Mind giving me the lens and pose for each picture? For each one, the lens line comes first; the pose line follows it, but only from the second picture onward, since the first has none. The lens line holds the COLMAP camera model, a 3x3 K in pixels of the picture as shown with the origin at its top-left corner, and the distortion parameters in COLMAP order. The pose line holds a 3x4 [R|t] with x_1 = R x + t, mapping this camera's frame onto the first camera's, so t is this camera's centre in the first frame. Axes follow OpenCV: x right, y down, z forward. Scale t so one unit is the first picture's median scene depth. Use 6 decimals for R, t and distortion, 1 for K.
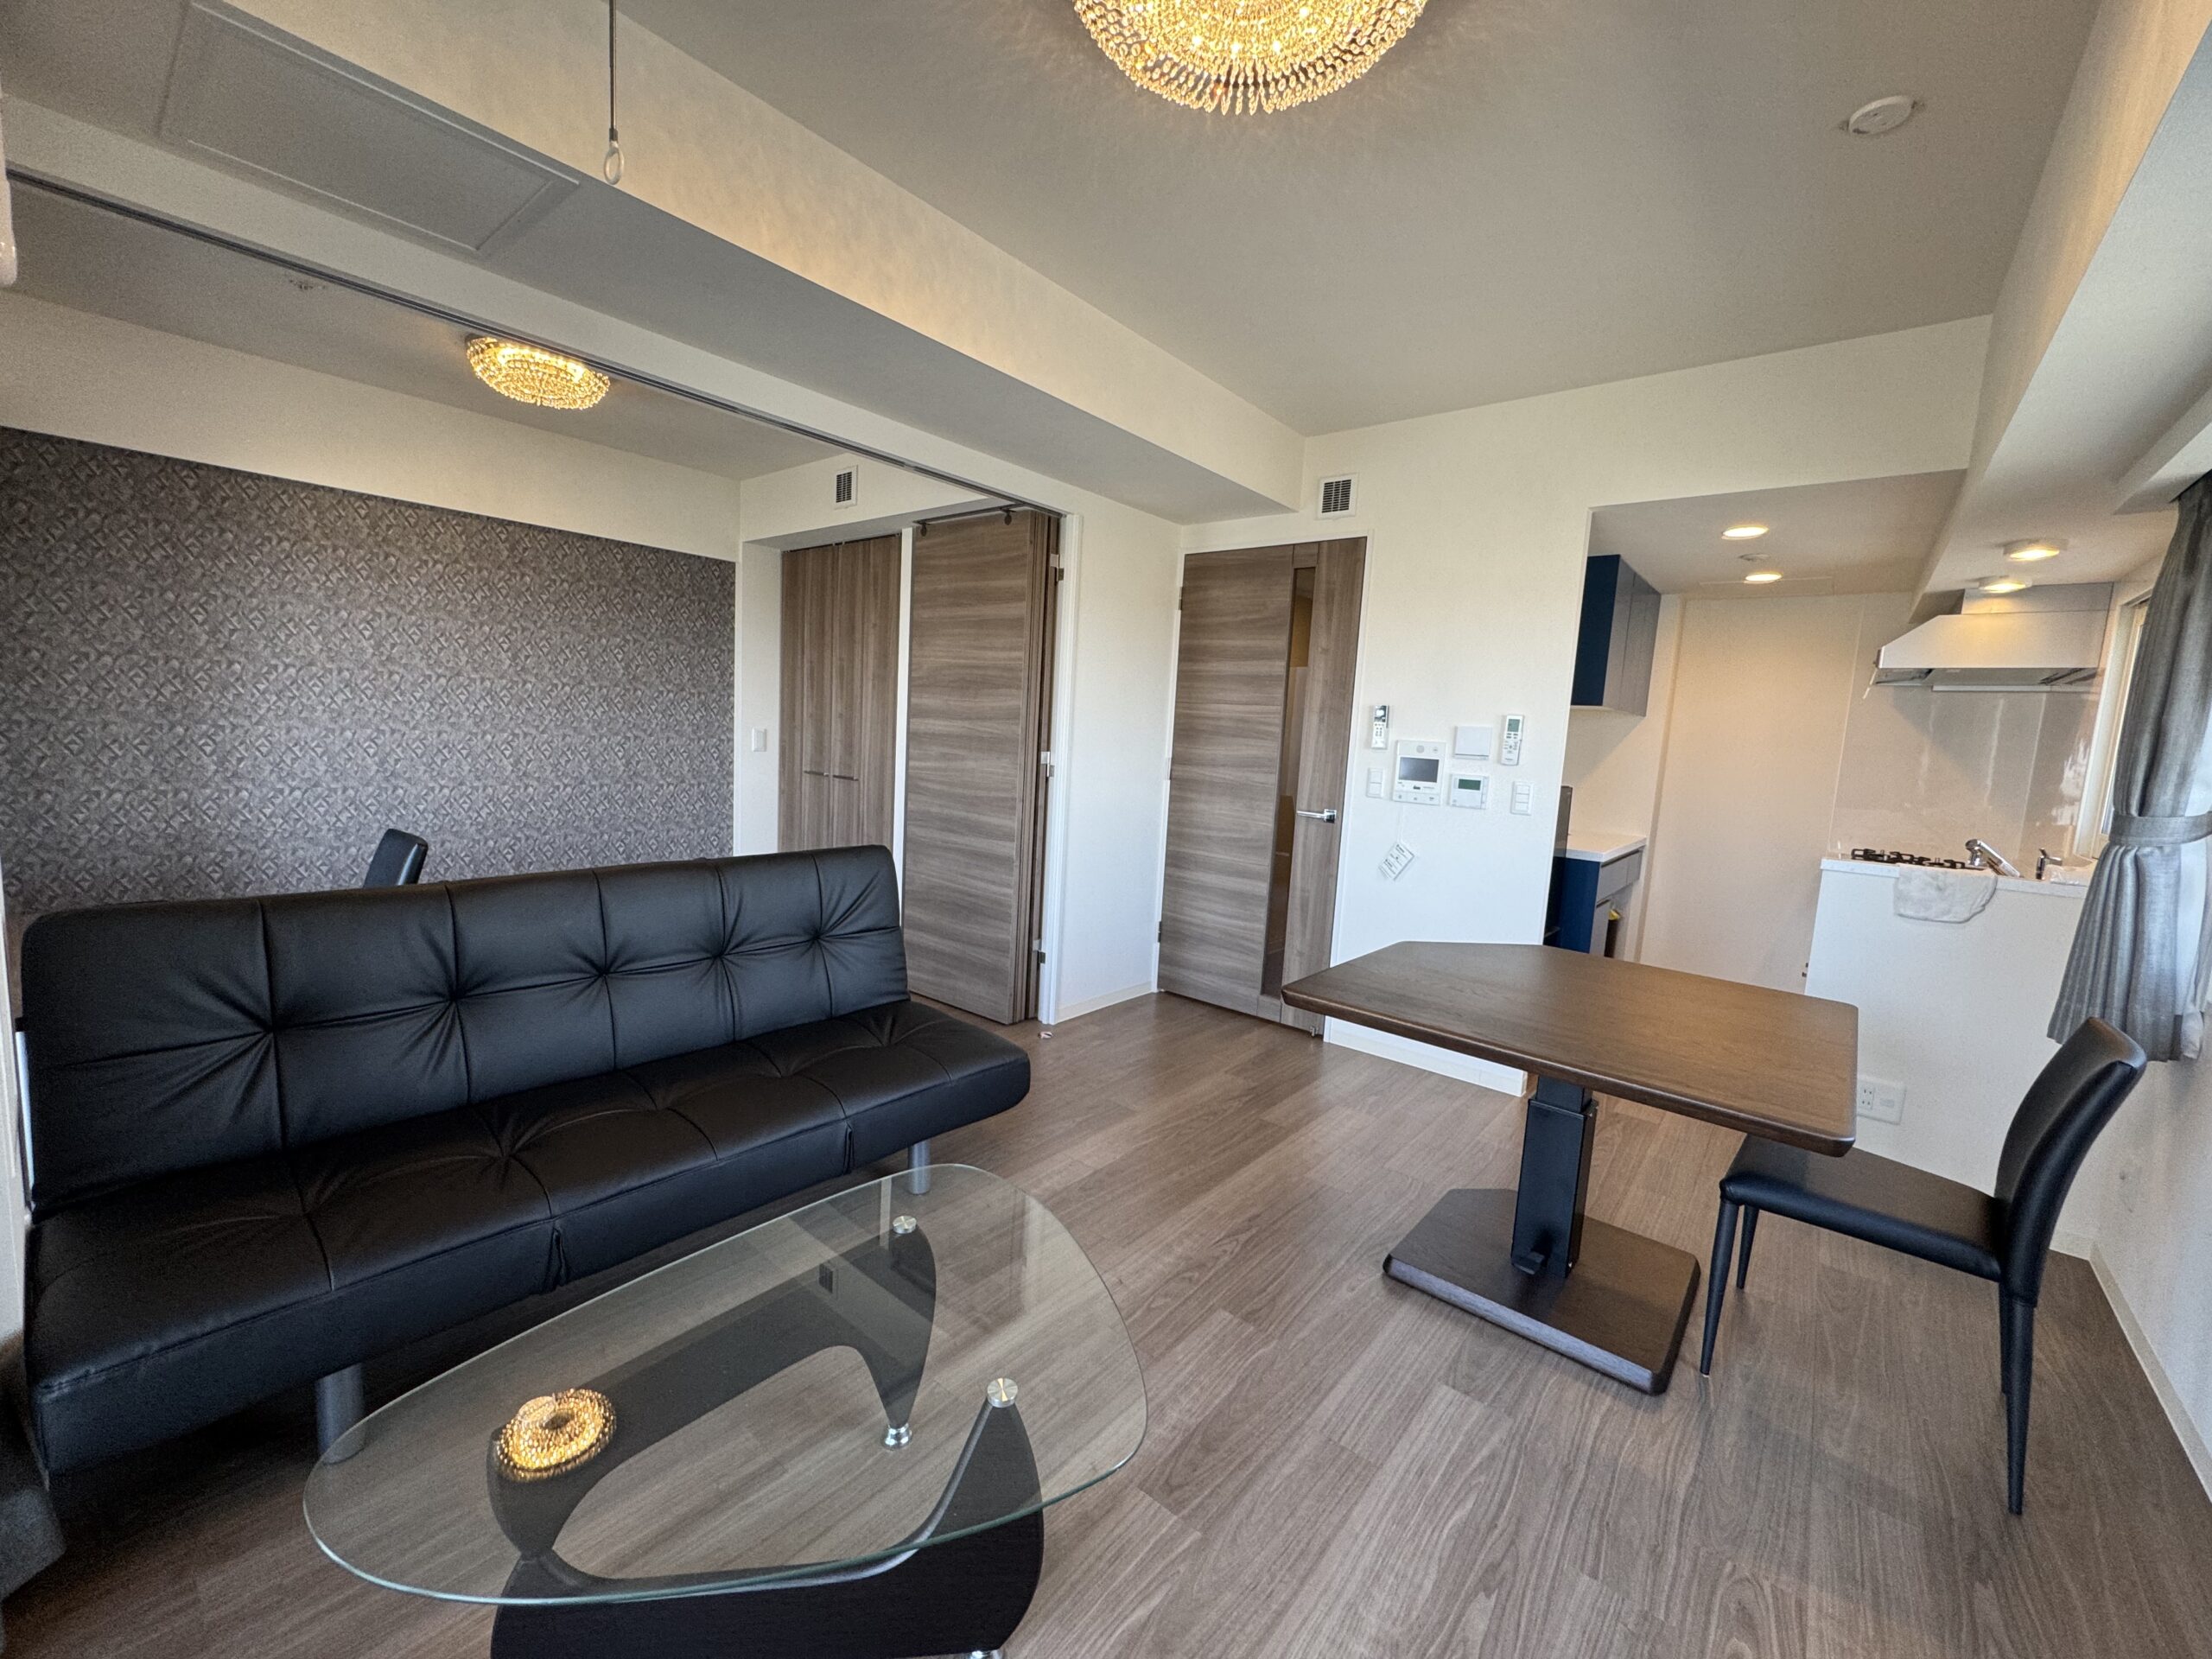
lens RADIAL K [[883.2, 0, 1106.0], [0, 883.2, 829.5], [0, 0, 1]] dist [-0.001886, -0.000276]
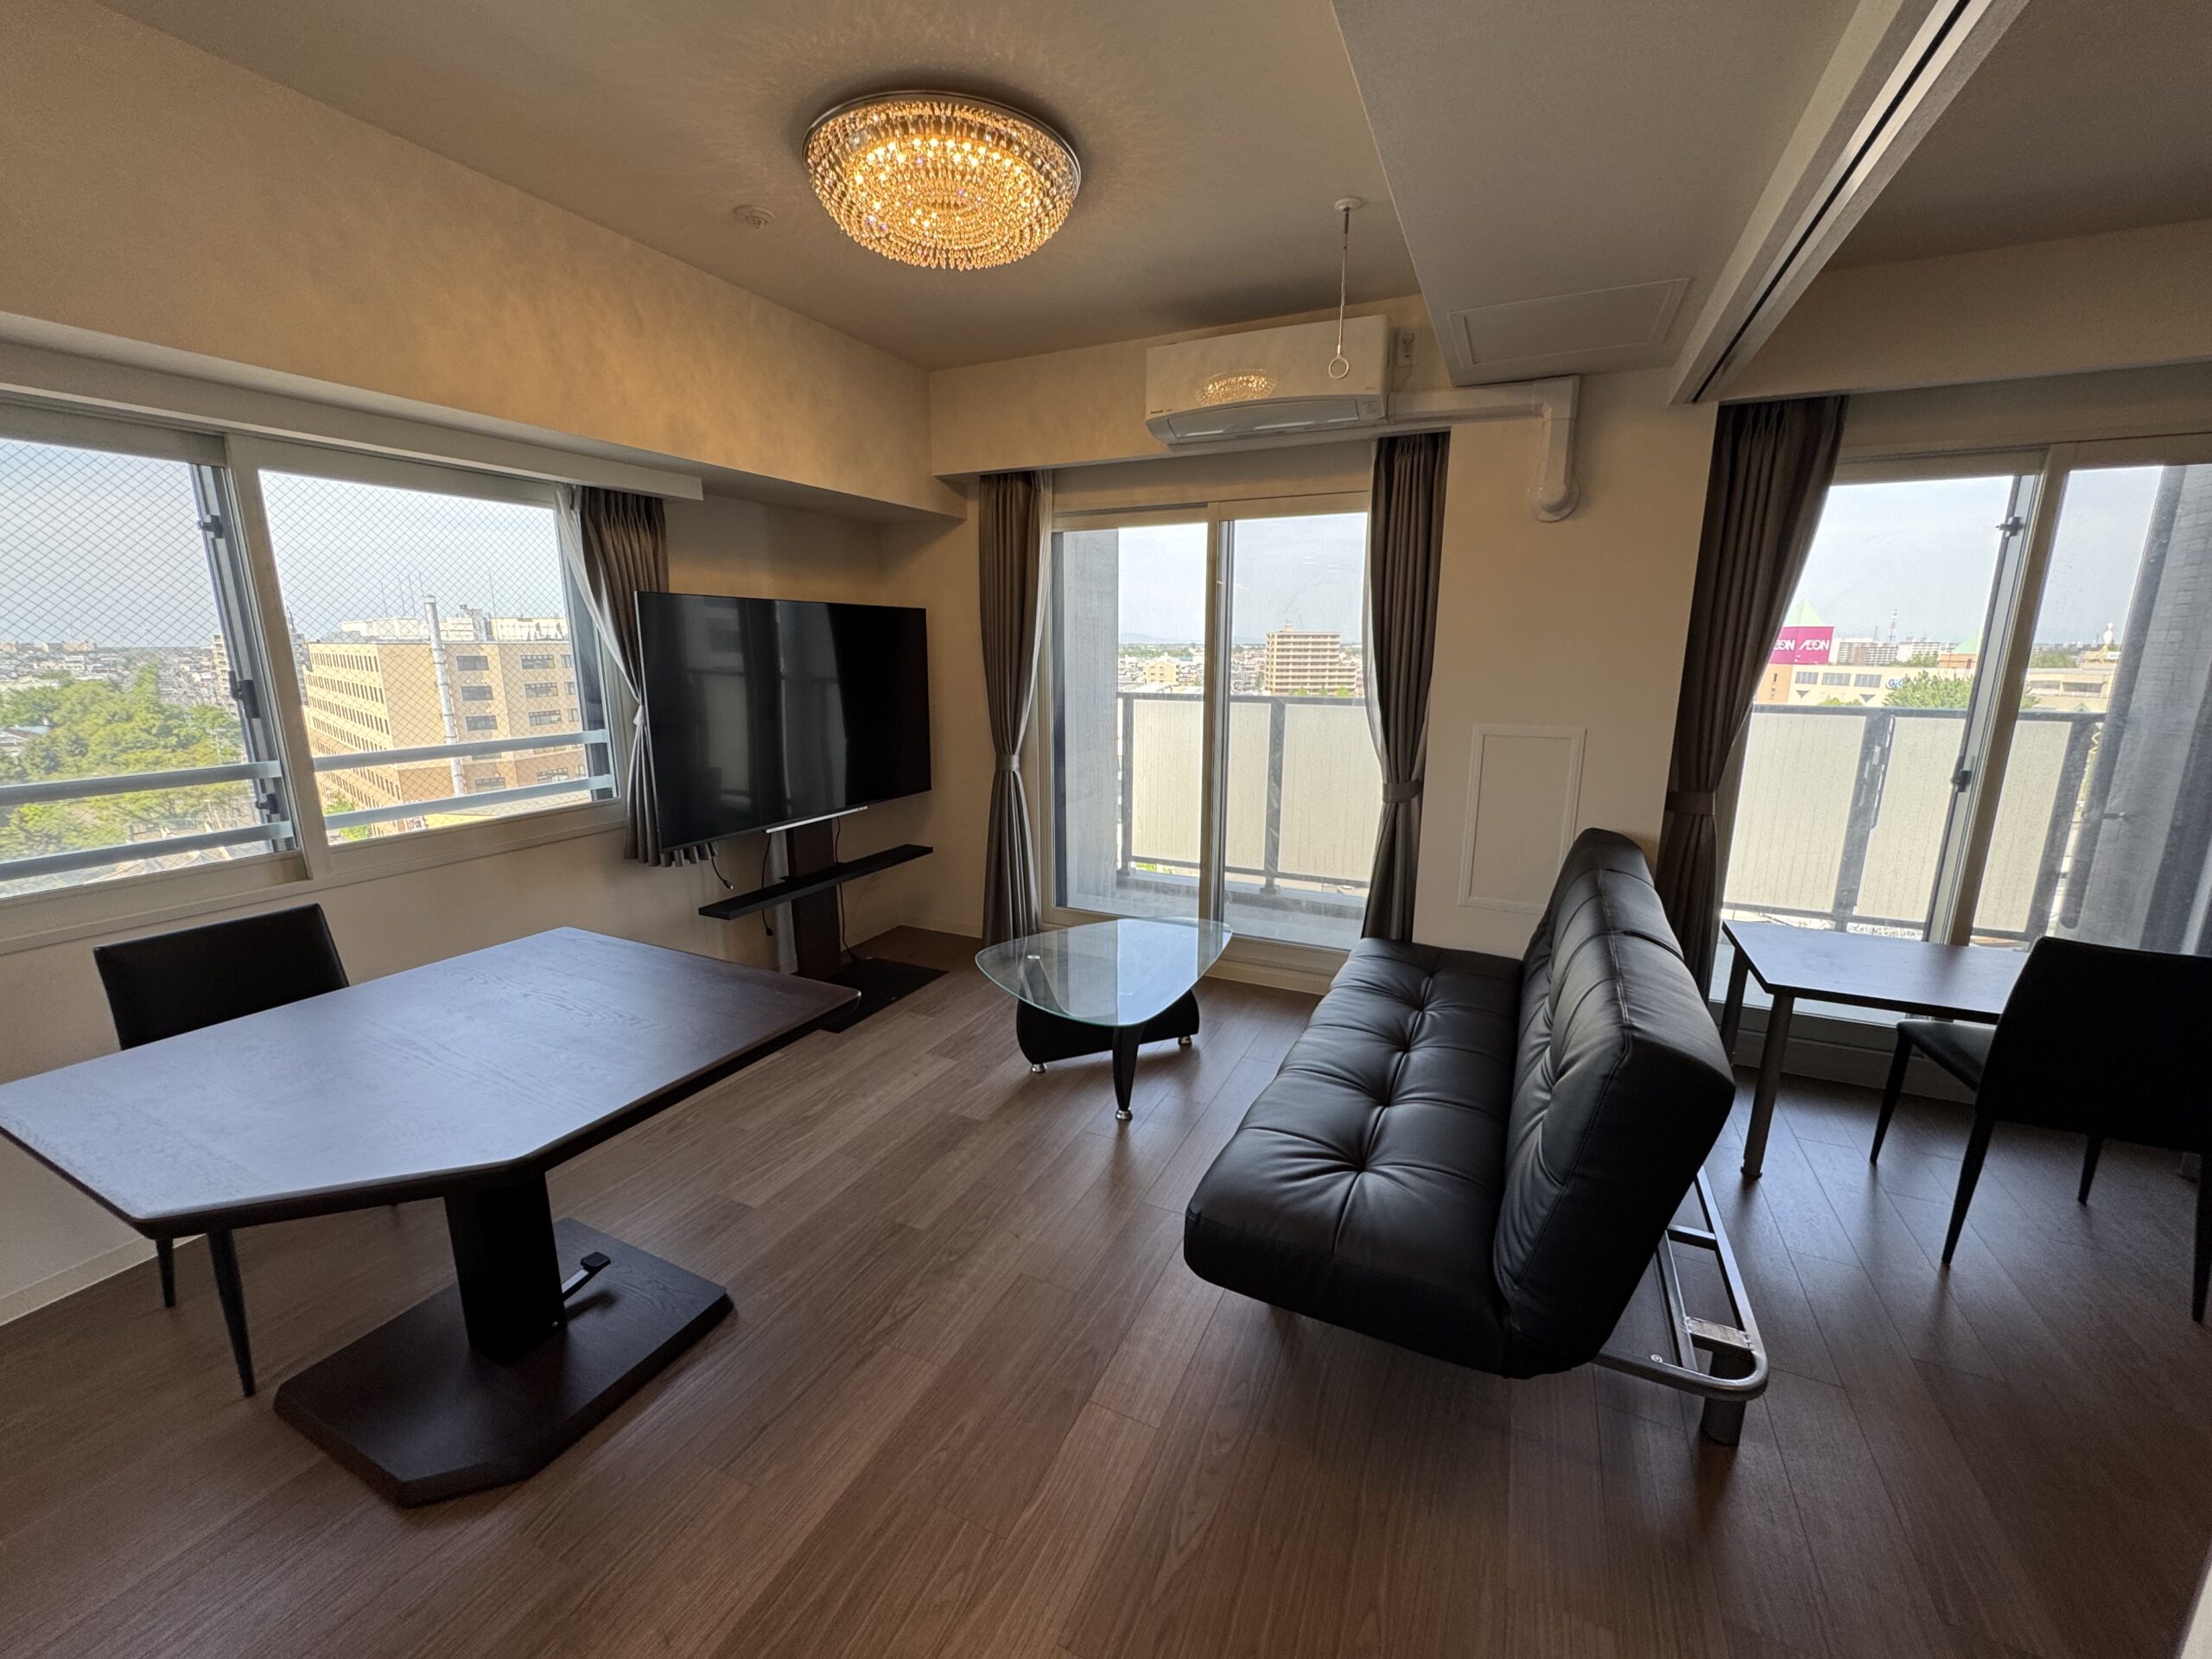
lens RADIAL K [[883.2, 0, 1106.0], [0, 883.2, 829.5], [0, 0, 1]] dist [-0.001886, -0.000276]
pose [[-0.968011, -0.004976, -0.250857, 0.238671], [-0.083570, 0.949110, 0.303655, -0.366510], [0.236580, 0.314906, -0.919165, 2.413561]]
